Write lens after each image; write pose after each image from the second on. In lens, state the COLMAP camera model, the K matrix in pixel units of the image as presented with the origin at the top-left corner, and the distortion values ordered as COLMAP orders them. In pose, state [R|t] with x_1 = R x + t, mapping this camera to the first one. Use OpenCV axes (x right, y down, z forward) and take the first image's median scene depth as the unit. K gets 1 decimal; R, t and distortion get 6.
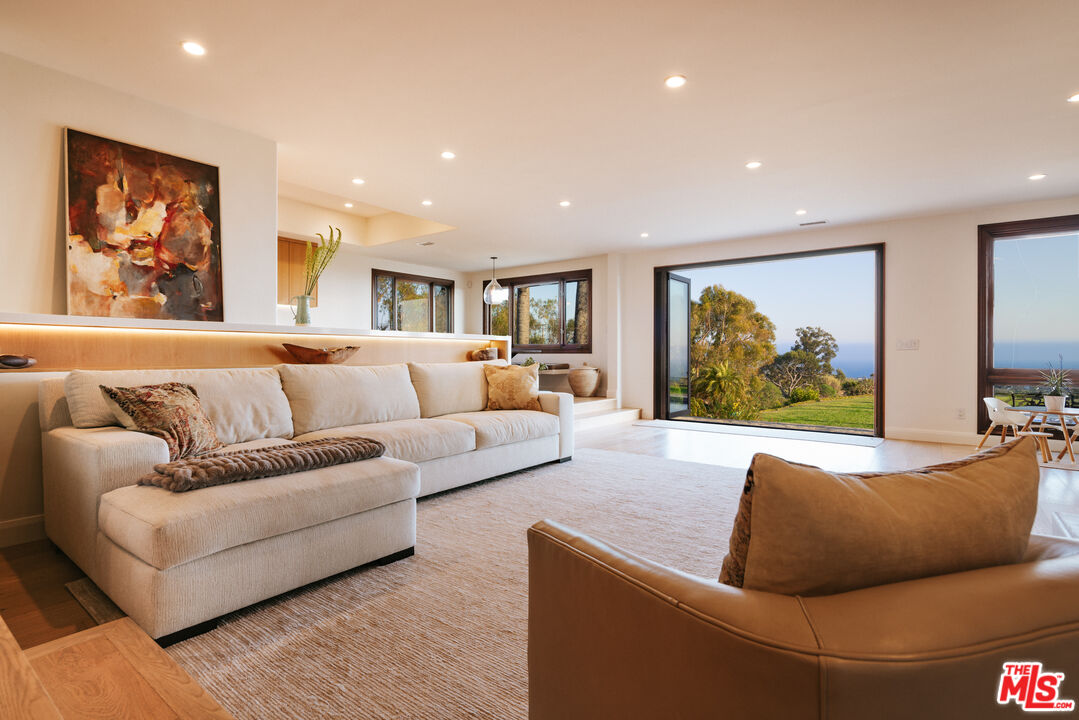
lens RADIAL K [[539.5, 0, 535.7], [0, 539.5, 356.4], [0, 0, 1]] dist [0.005344, -0.000323]
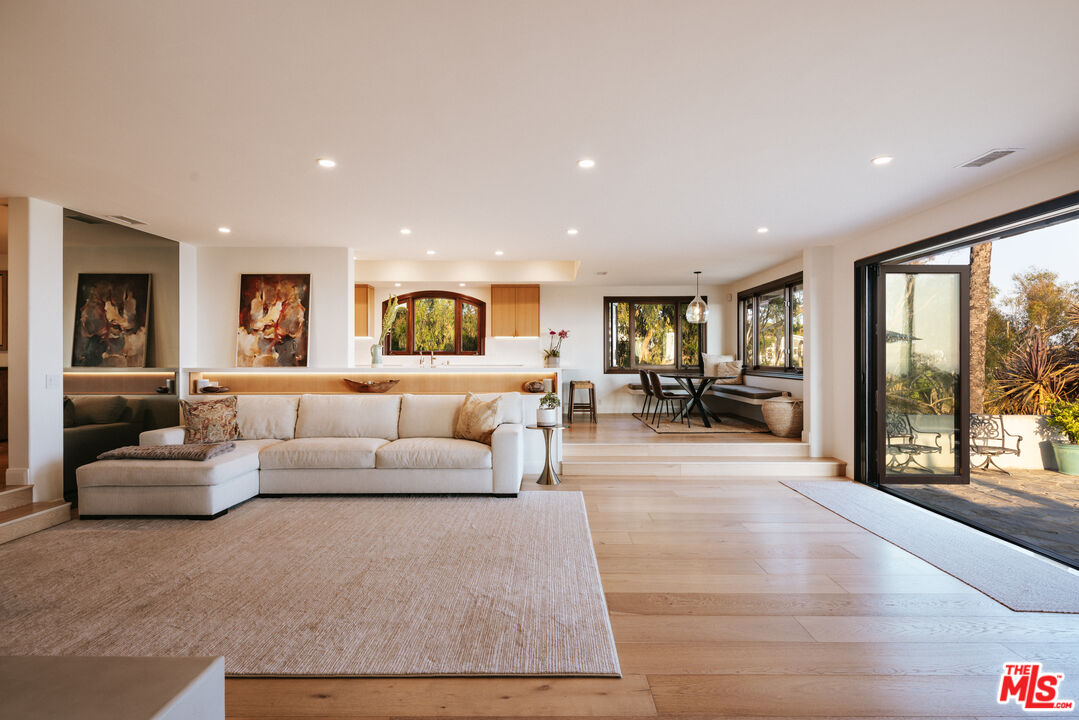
lens RADIAL K [[539.5, 0, 535.7], [0, 539.5, 356.4], [0, 0, 1]] dist [0.005344, -0.000323]
pose [[0.593627, -0.004331, -0.804729, 1.271563], [0.000371, 0.999987, -0.005108, -0.092760], [0.804740, 0.002734, 0.593621, 0.616878]]
